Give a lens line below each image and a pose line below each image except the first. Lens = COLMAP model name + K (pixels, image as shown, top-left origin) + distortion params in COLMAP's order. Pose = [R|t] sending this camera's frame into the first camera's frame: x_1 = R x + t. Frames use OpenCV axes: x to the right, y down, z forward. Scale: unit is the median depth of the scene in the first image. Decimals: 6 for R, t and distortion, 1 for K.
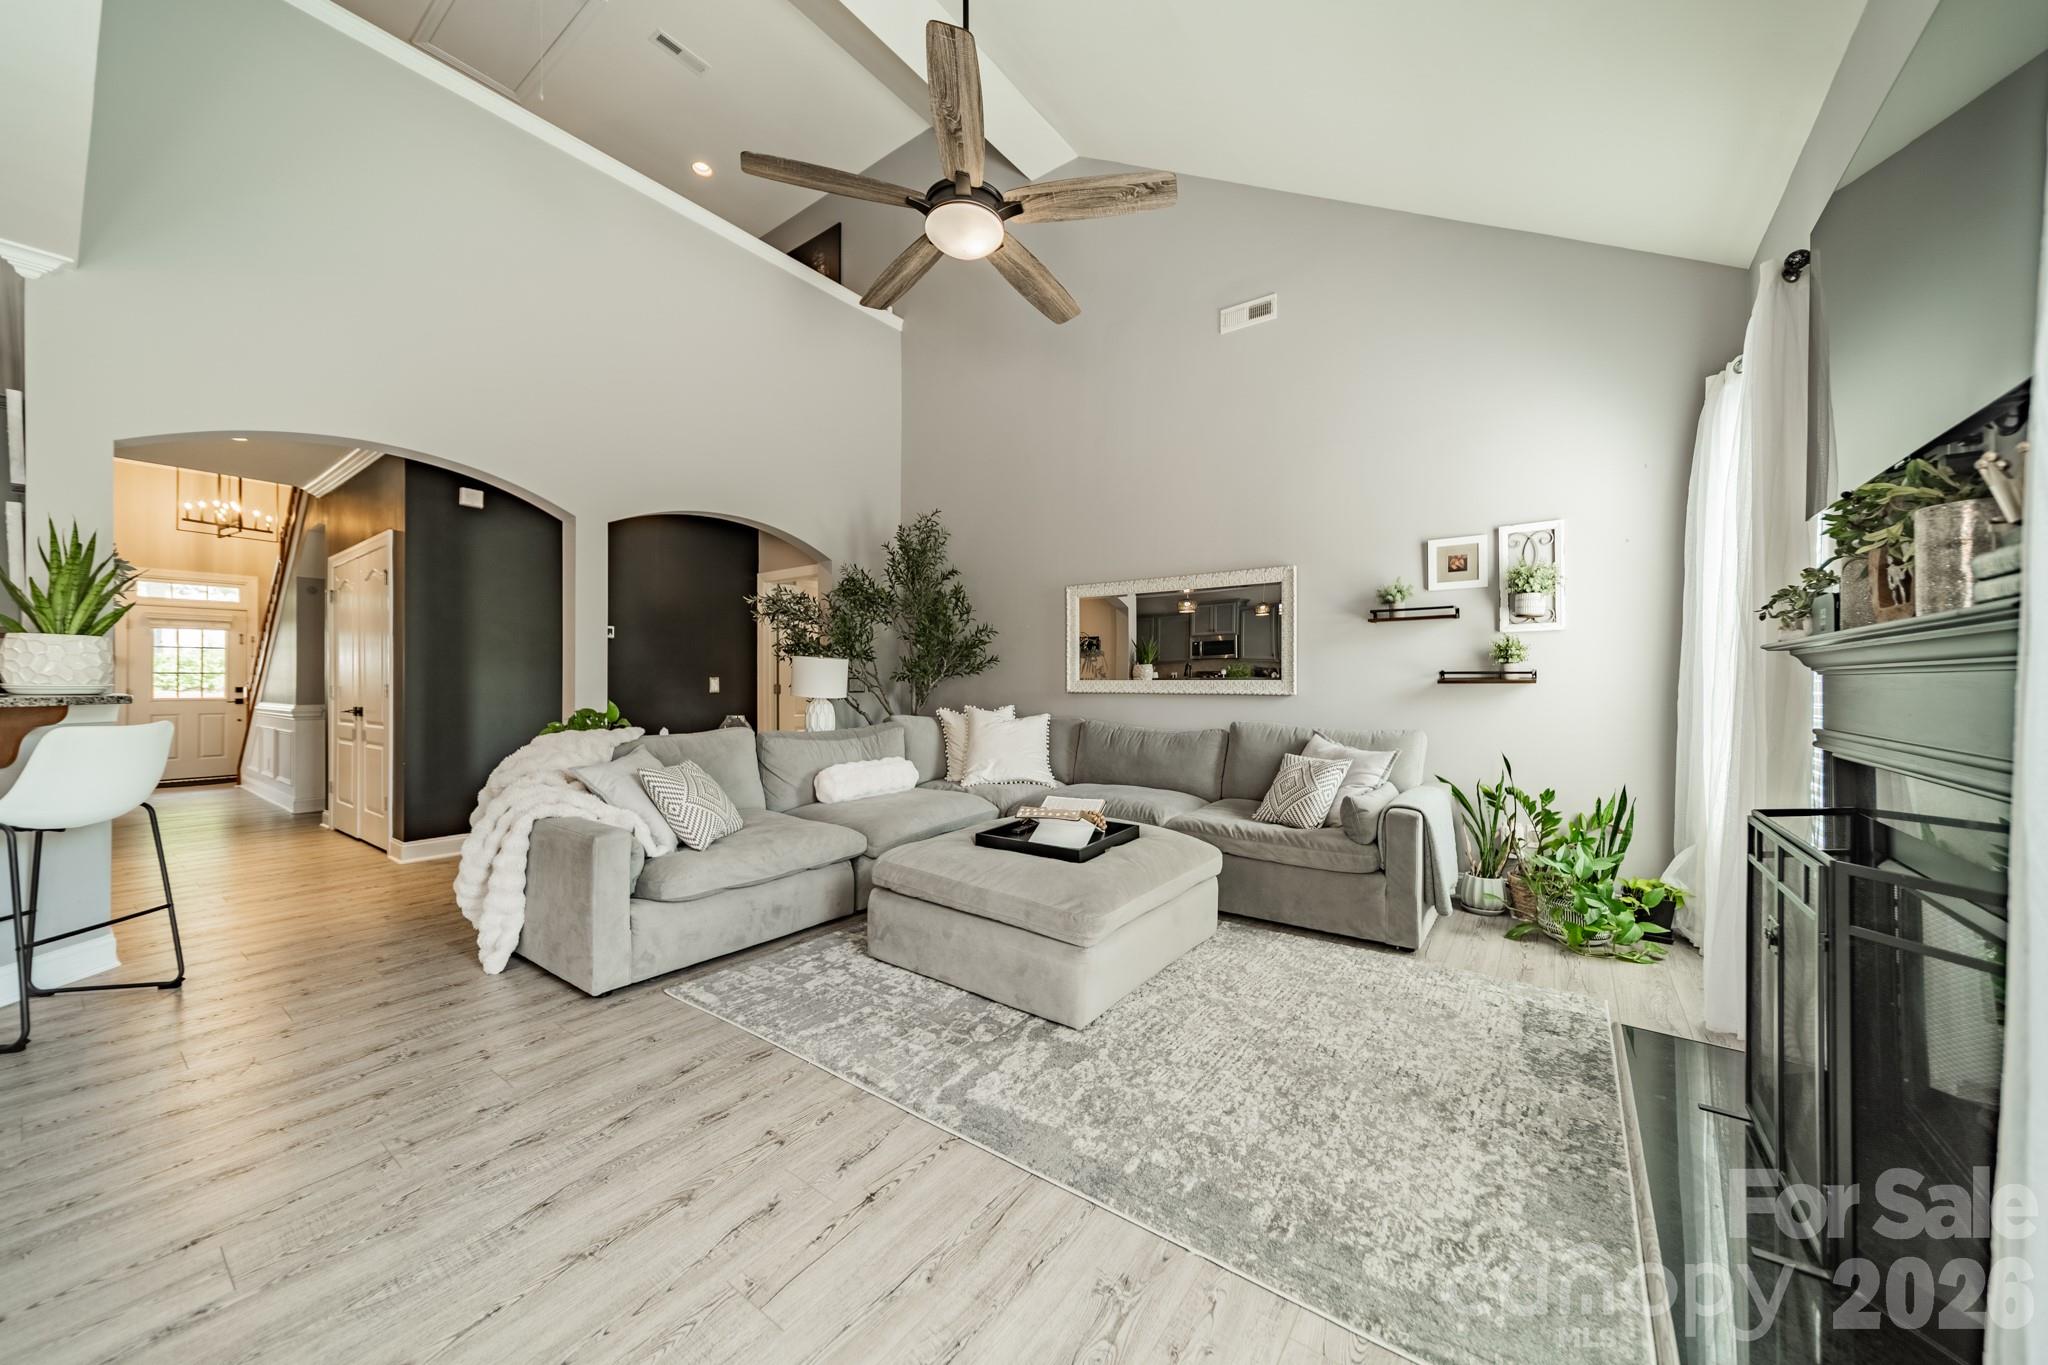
lens RADIAL K [[726.1, 0, 1029.0], [0, 726.1, 680.0], [0, 0, 1]] dist [0.003546, -0.000074]
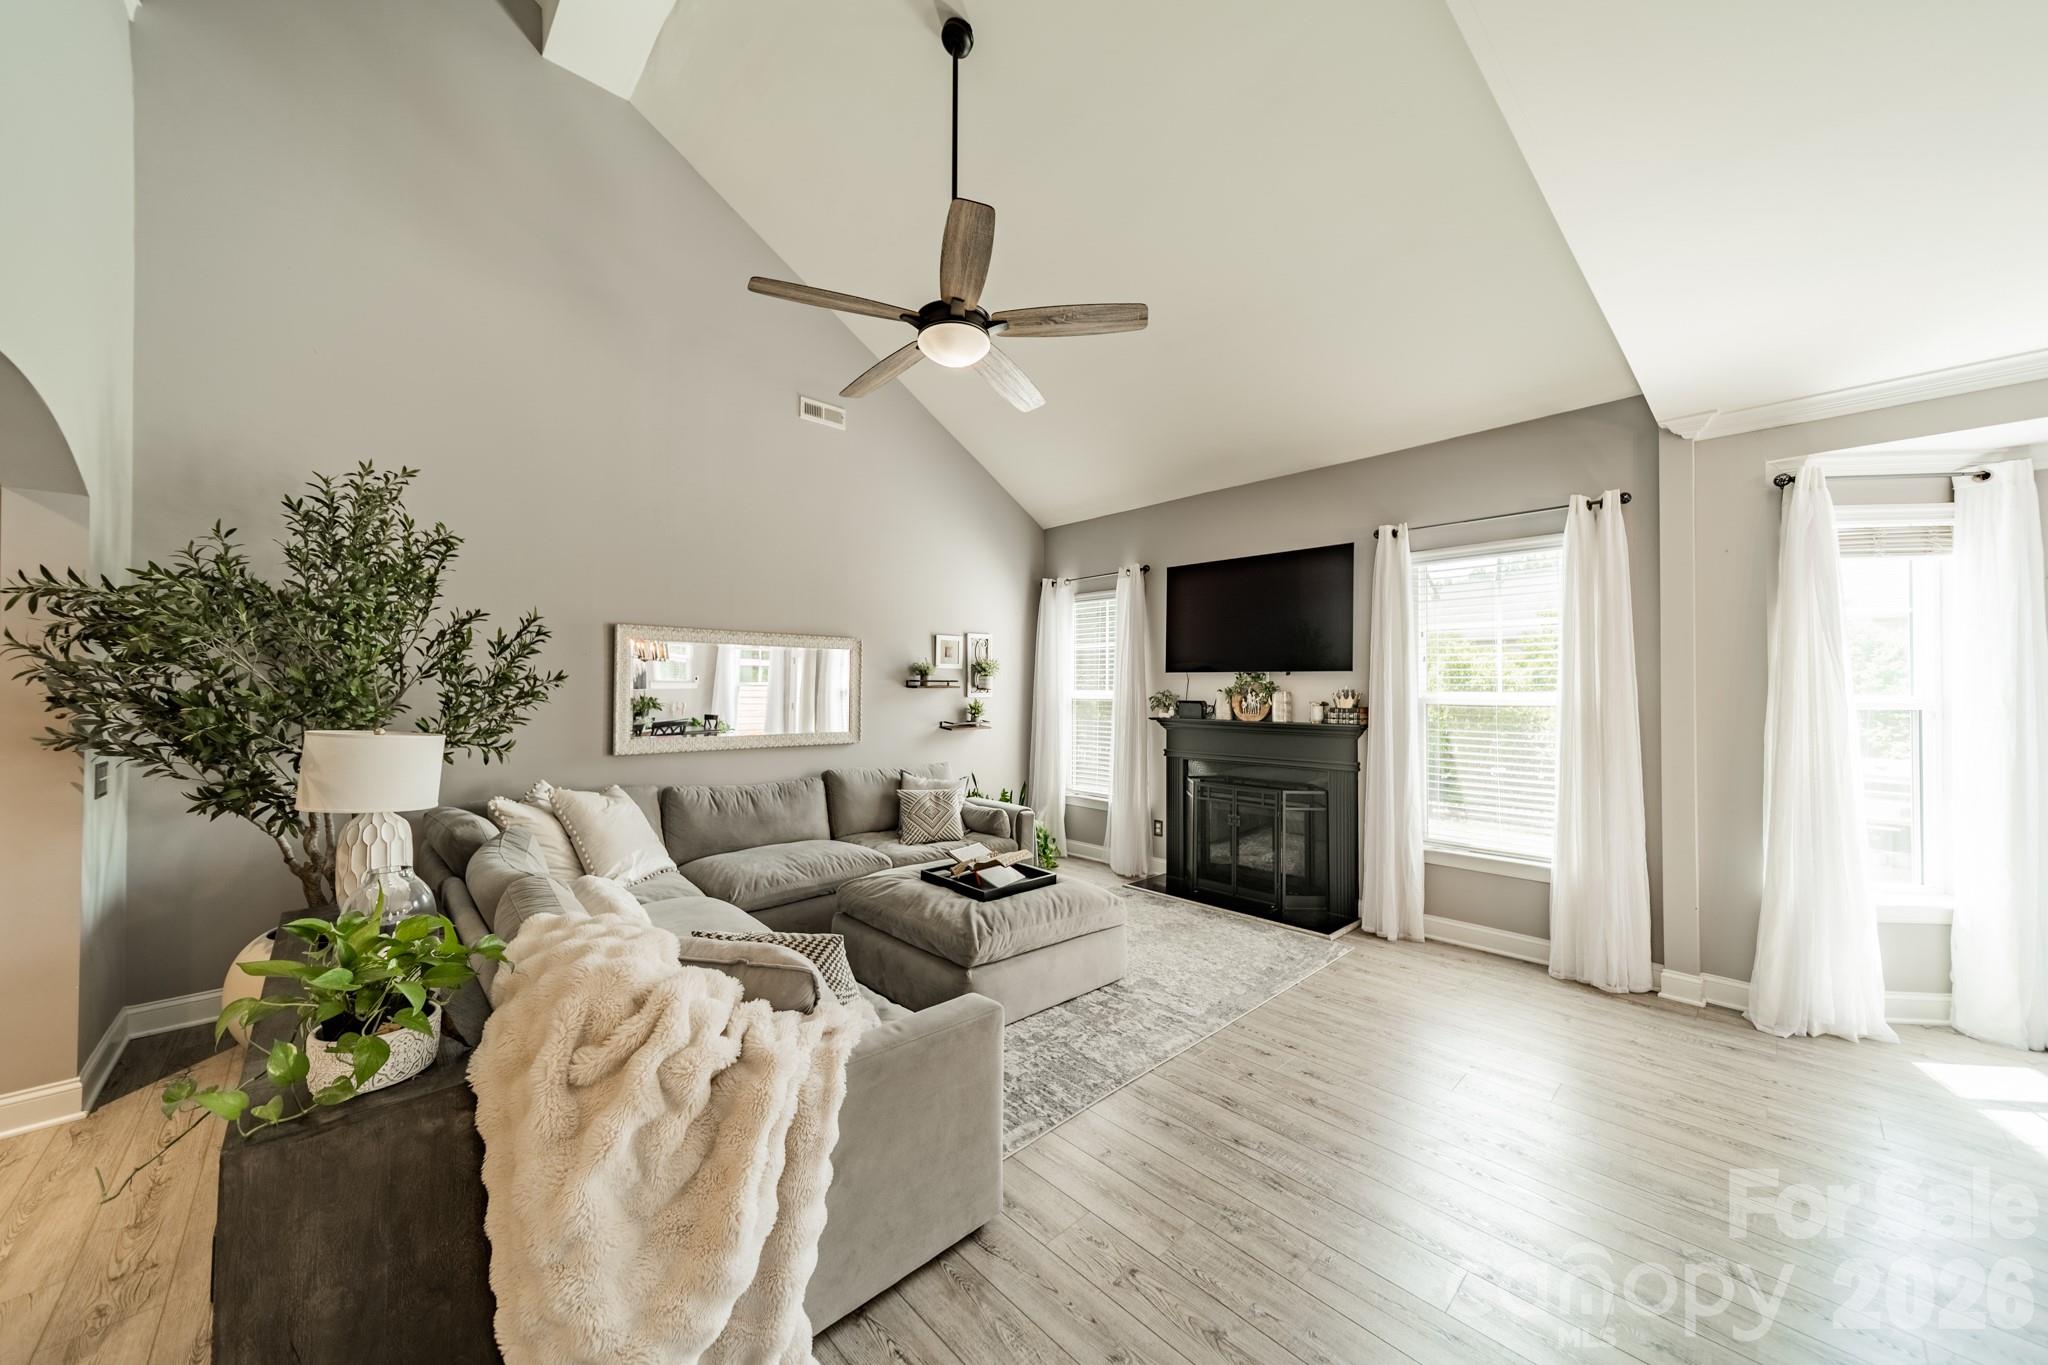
lens RADIAL K [[726.1, 0, 1029.0], [0, 726.1, 680.0], [0, 0, 1]] dist [0.003546, -0.000074]
pose [[0.175908, 0.012034, 0.984333, -0.972174], [-0.008130, 0.999909, -0.010771, -0.090579], [-0.984373, -0.006108, 0.175990, 0.596166]]
